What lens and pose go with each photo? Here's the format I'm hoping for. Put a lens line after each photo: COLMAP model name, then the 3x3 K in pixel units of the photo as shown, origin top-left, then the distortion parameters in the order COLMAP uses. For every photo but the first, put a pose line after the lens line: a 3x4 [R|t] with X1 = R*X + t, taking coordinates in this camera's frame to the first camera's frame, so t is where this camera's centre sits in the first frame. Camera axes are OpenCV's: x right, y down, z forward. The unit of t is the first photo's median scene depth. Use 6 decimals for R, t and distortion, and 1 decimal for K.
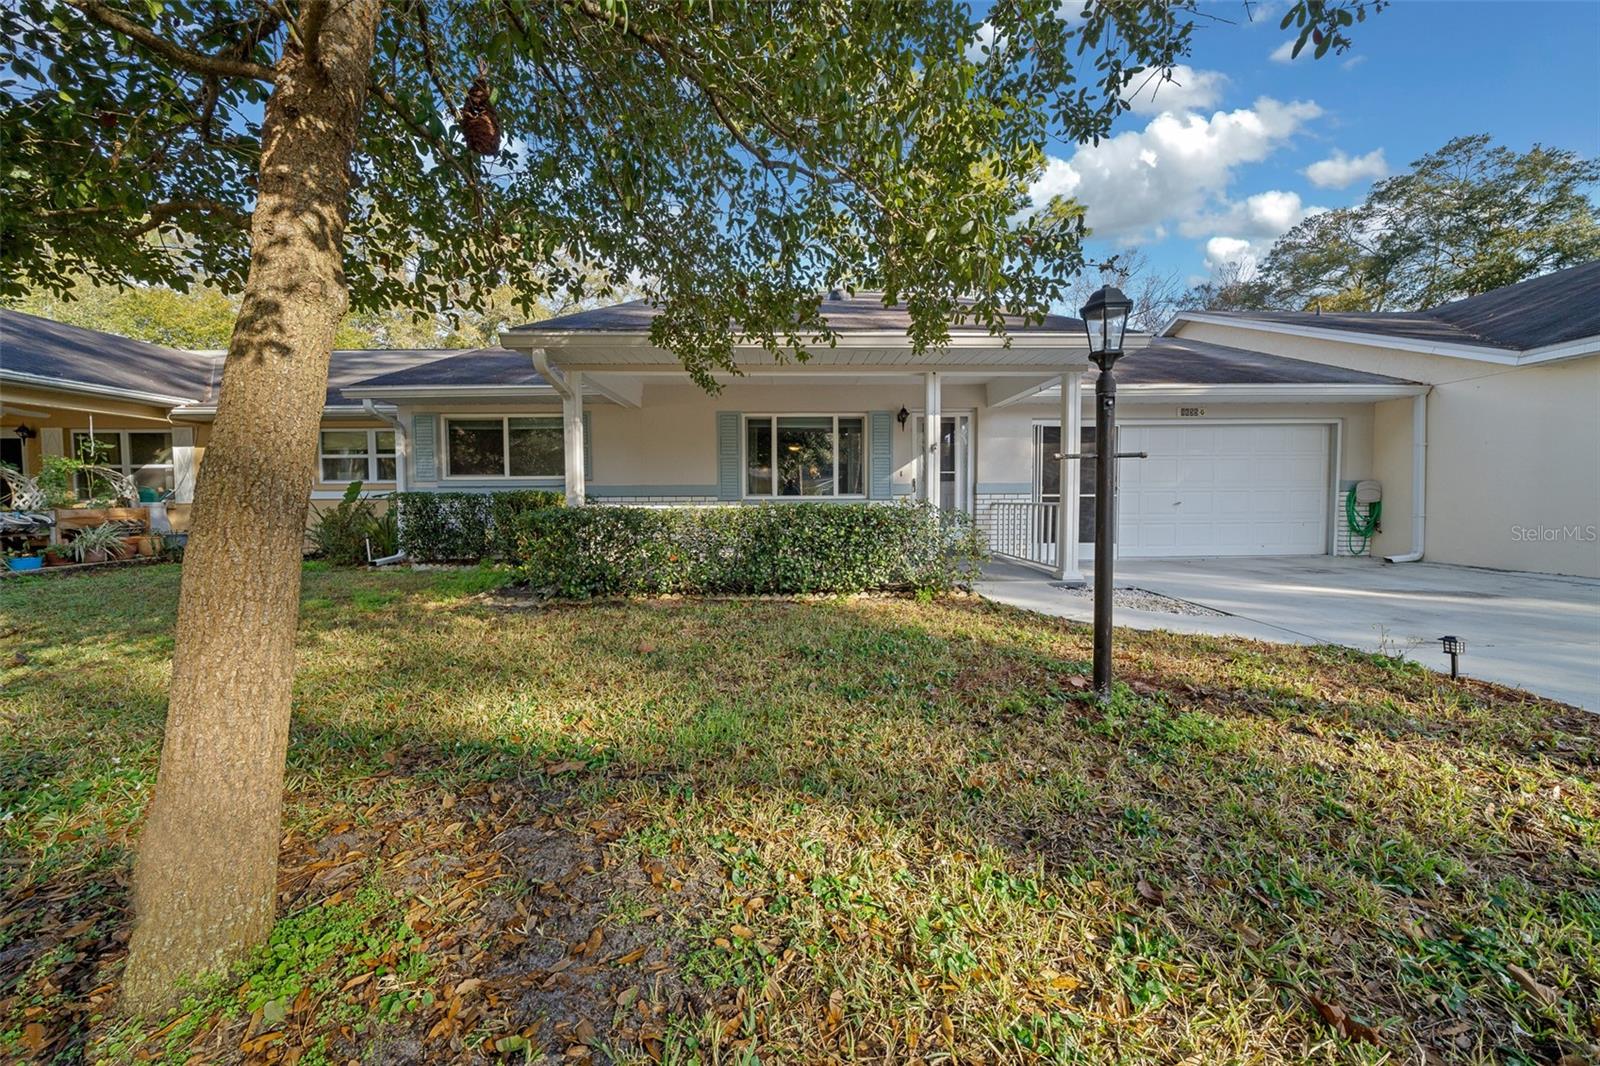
lens RADIAL K [[550.6, 0, 788.6], [0, 550.6, 528.3], [0, 0, 1]] dist [-0.001768, 0.000115]
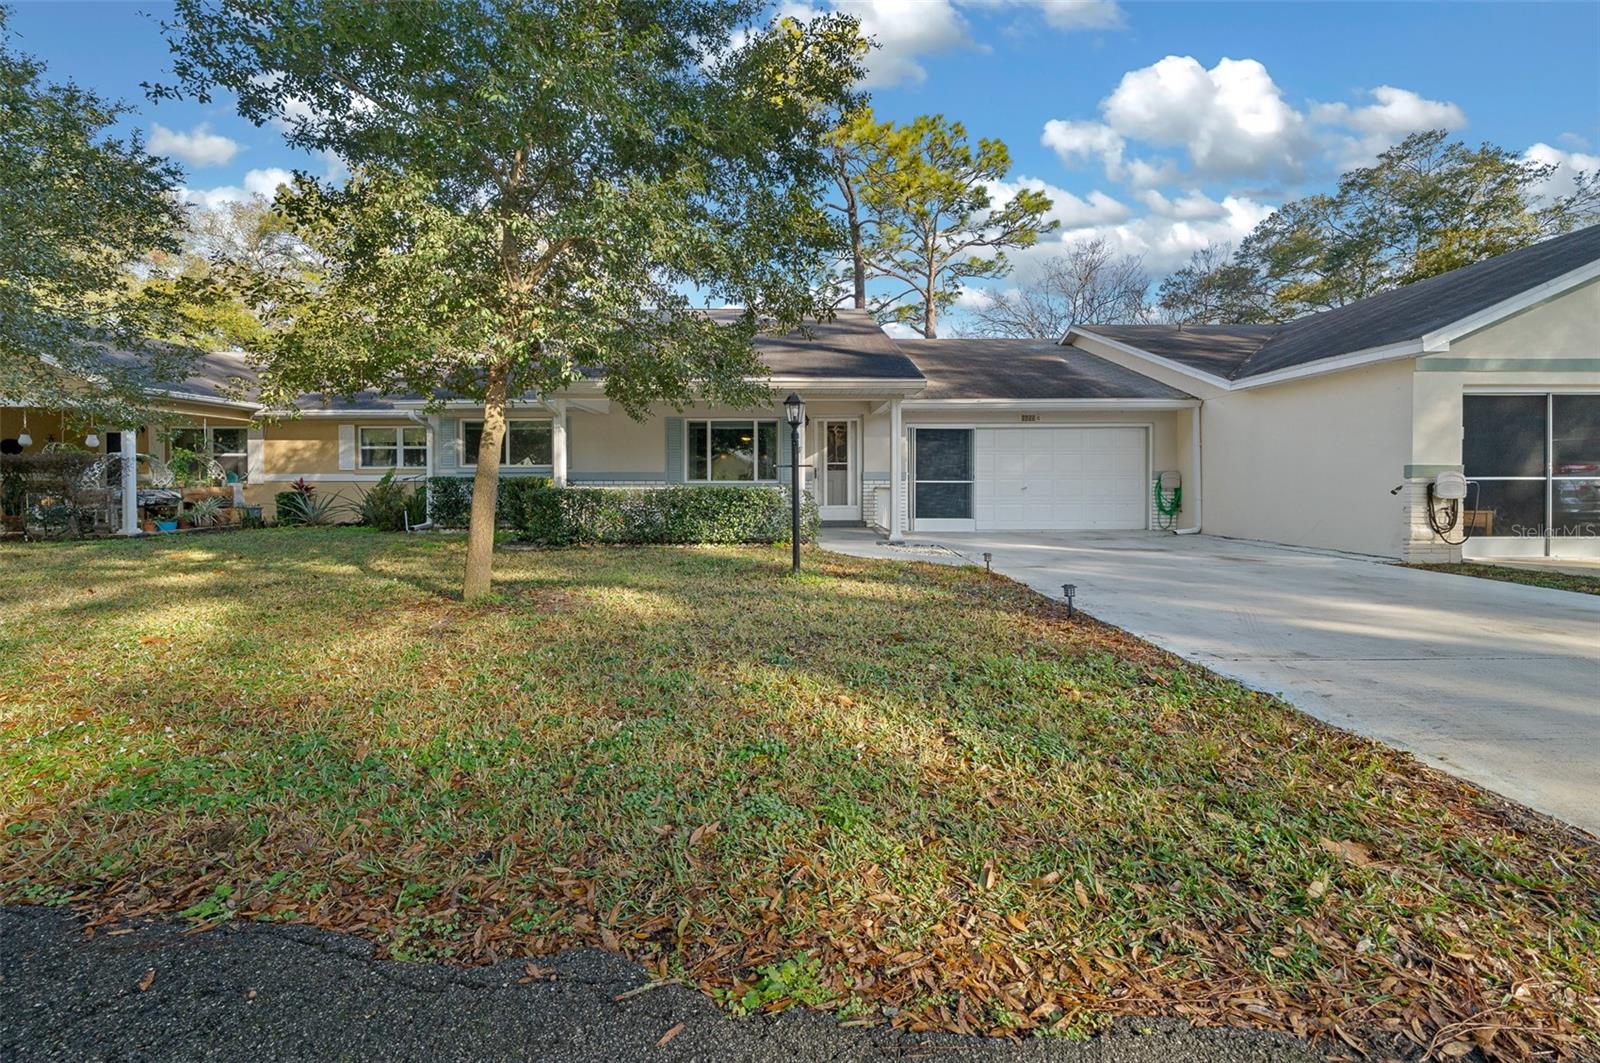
lens RADIAL K [[598.7, 0, 766.5], [0, 598.7, 489.9], [0, 0, 1]] dist [-0.000160, 0.000042]
pose [[0.999669, 0.005716, -0.025076, 0.148355], [-0.006724, 0.999166, -0.040266, 0.019609], [0.024825, 0.040421, 0.998874, -0.421326]]
